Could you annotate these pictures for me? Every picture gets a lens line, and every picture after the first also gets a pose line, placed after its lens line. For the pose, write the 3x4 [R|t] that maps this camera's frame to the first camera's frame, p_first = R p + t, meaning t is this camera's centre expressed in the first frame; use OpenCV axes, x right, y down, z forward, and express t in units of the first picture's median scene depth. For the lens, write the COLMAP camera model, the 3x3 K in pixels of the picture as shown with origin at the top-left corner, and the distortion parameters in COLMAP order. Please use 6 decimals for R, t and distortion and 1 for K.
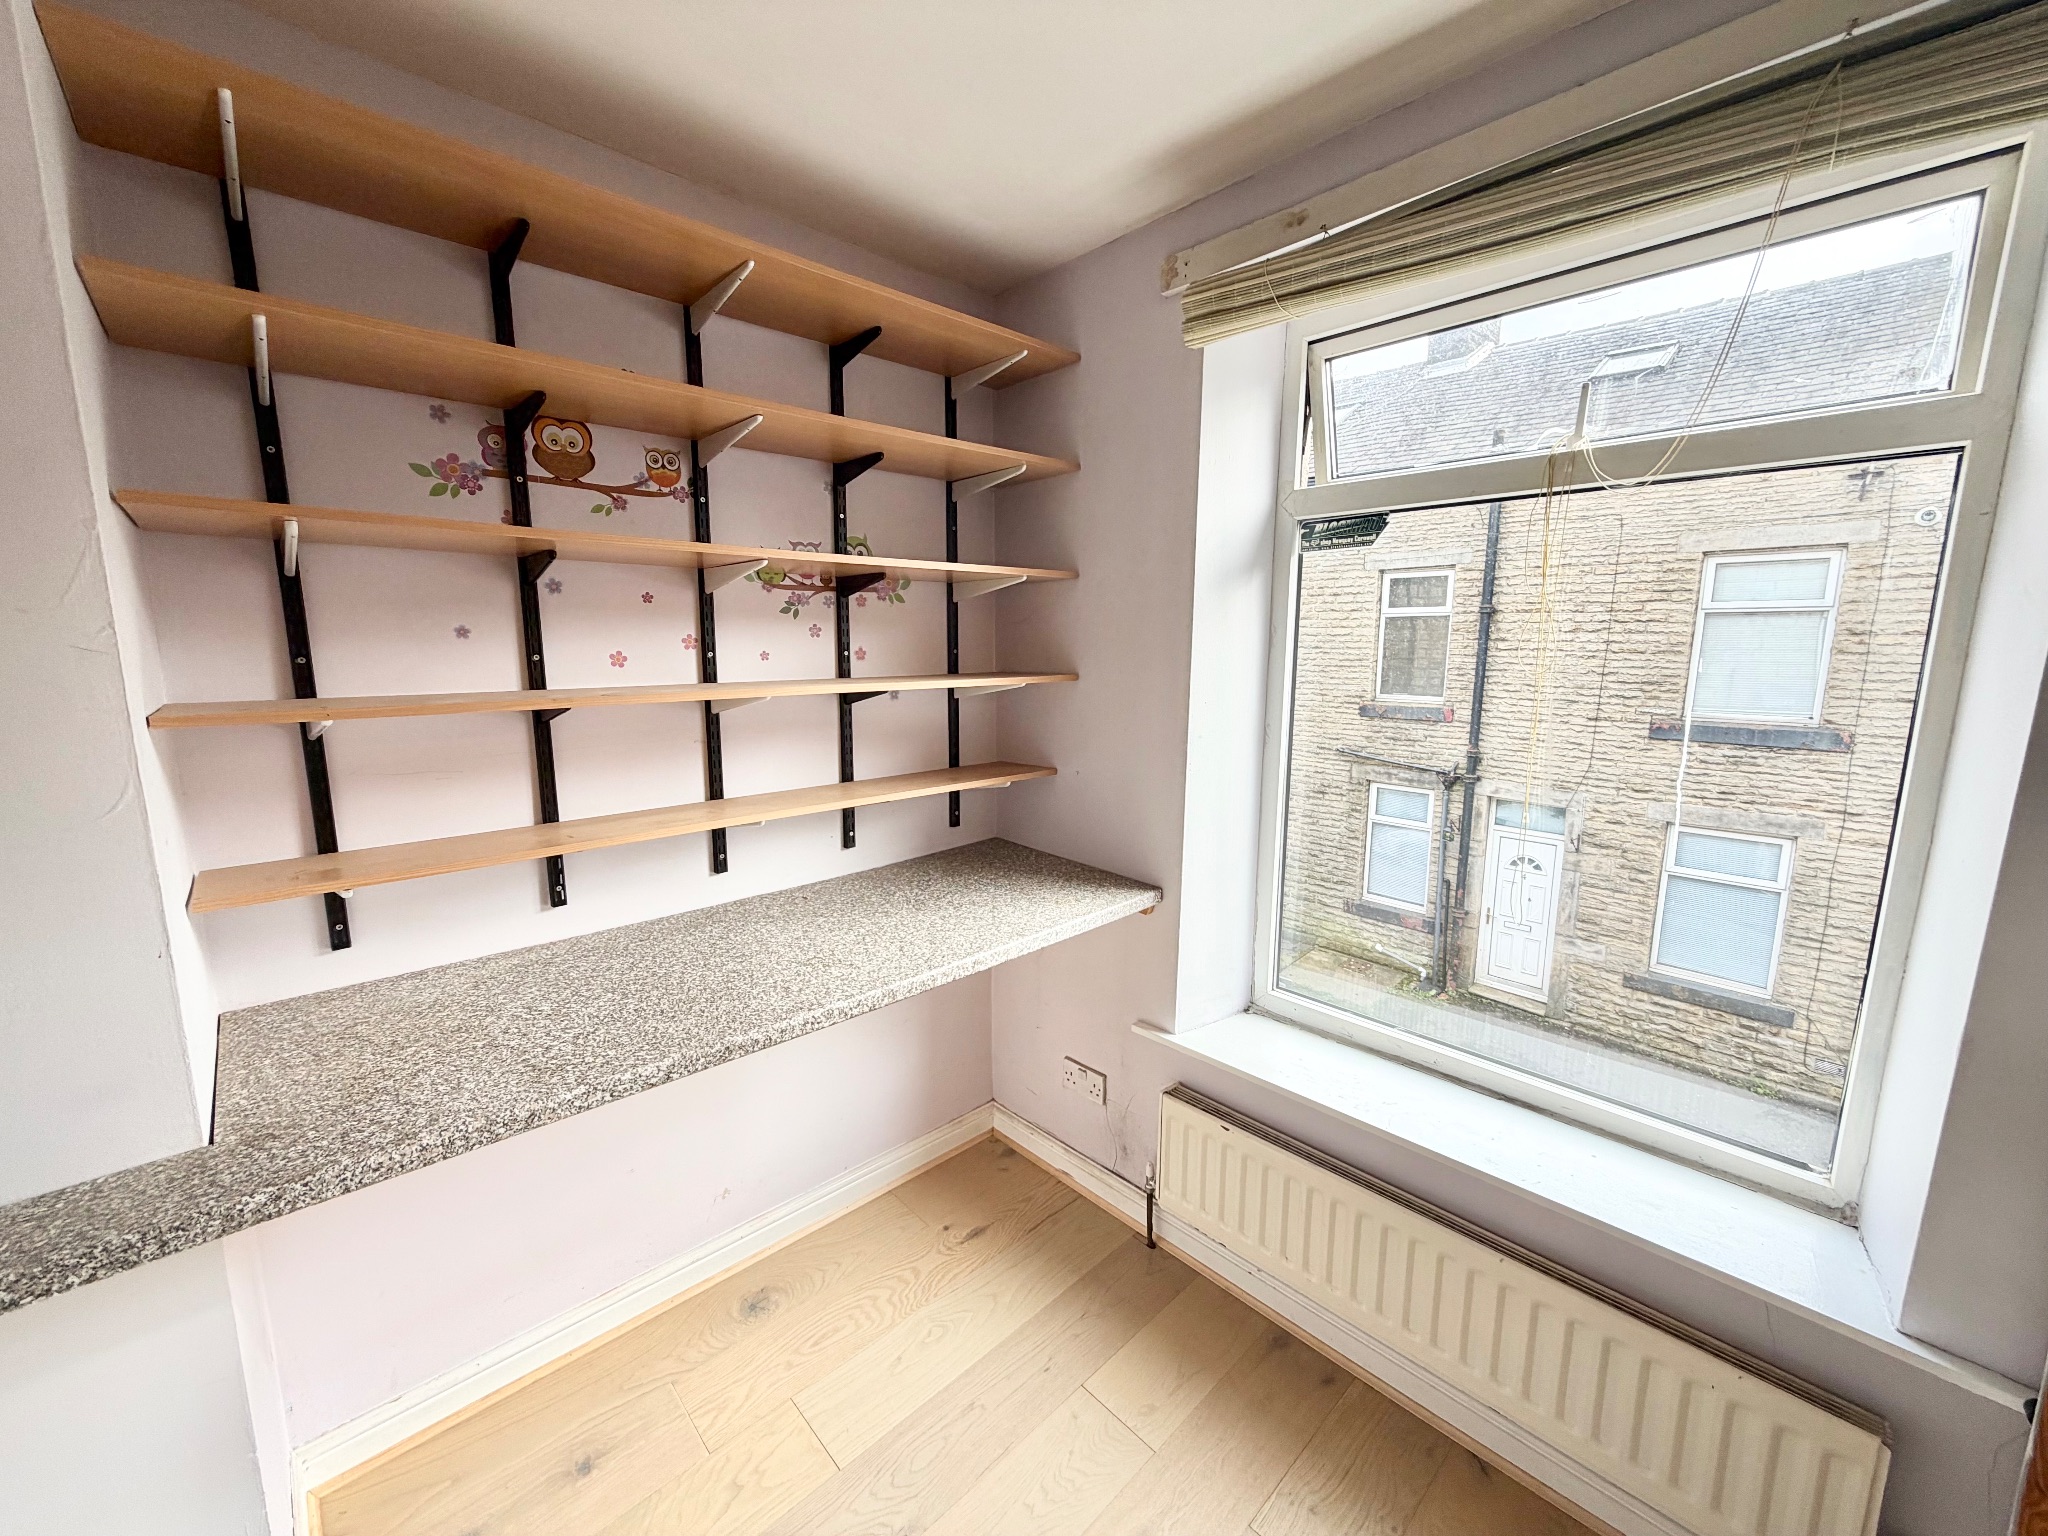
lens RADIAL K [[812.7, 0, 1018.4], [0, 812.7, 770.4], [0, 0, 1]] dist [-0.001533, 0.000217]
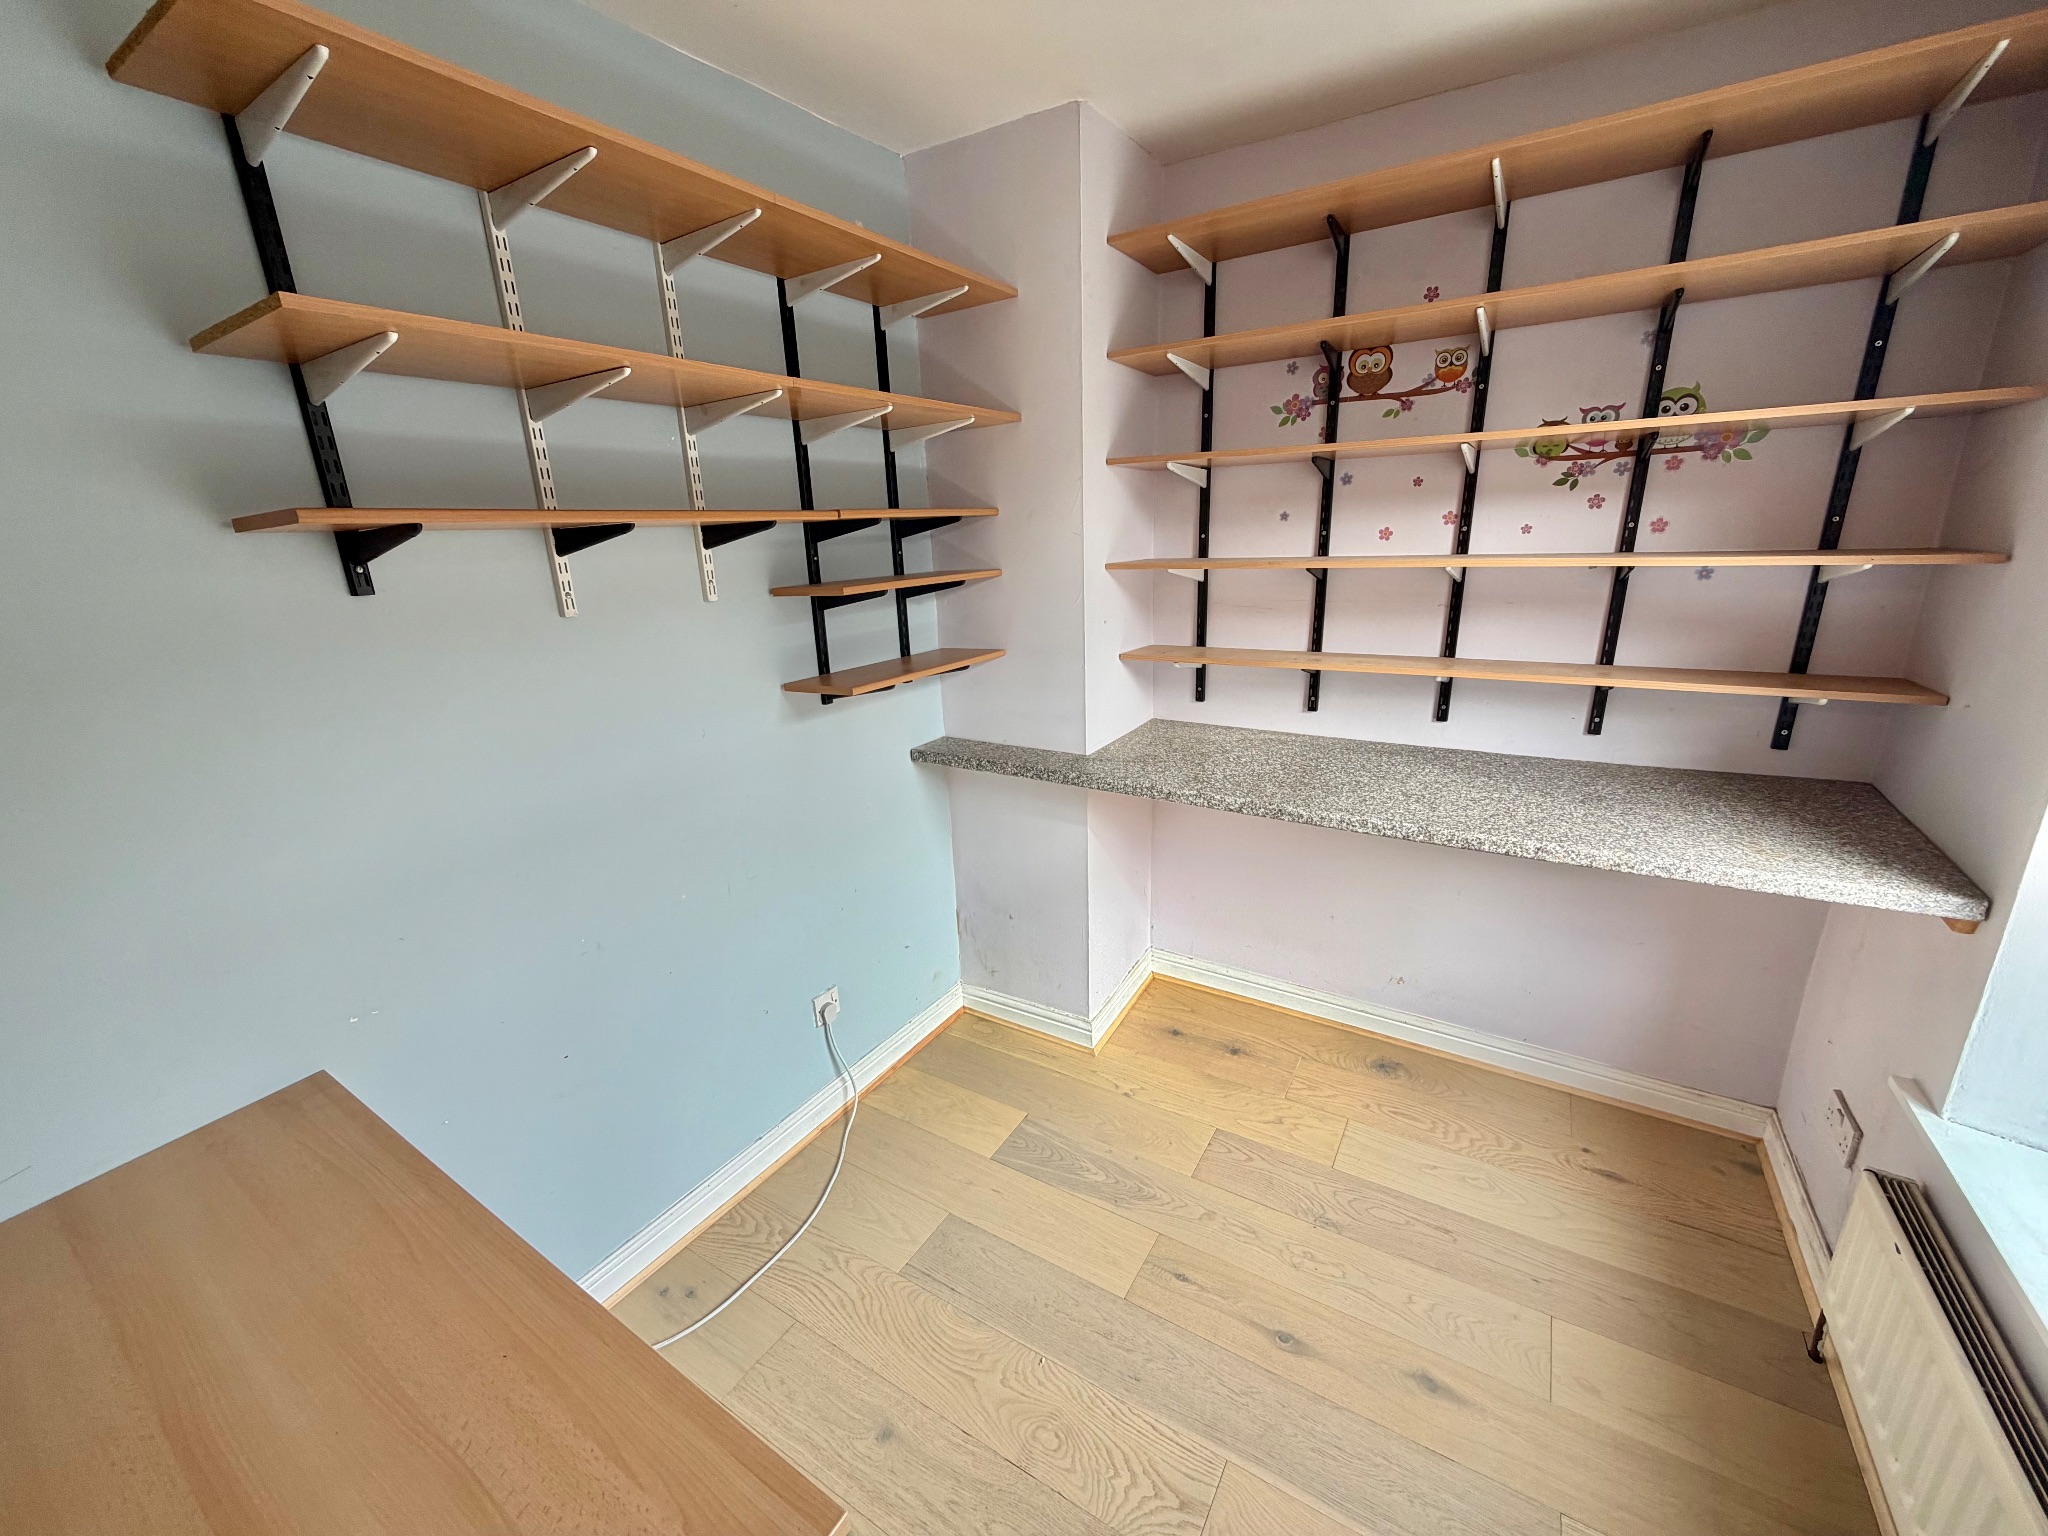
lens RADIAL K [[812.7, 0, 1018.4], [0, 812.7, 770.4], [0, 0, 1]] dist [-0.001533, 0.000217]
pose [[0.255121, 0.268947, -0.928752, 0.637042], [-0.117377, 0.962048, 0.246347, -0.024606], [0.959758, 0.046166, 0.277007, 0.101070]]
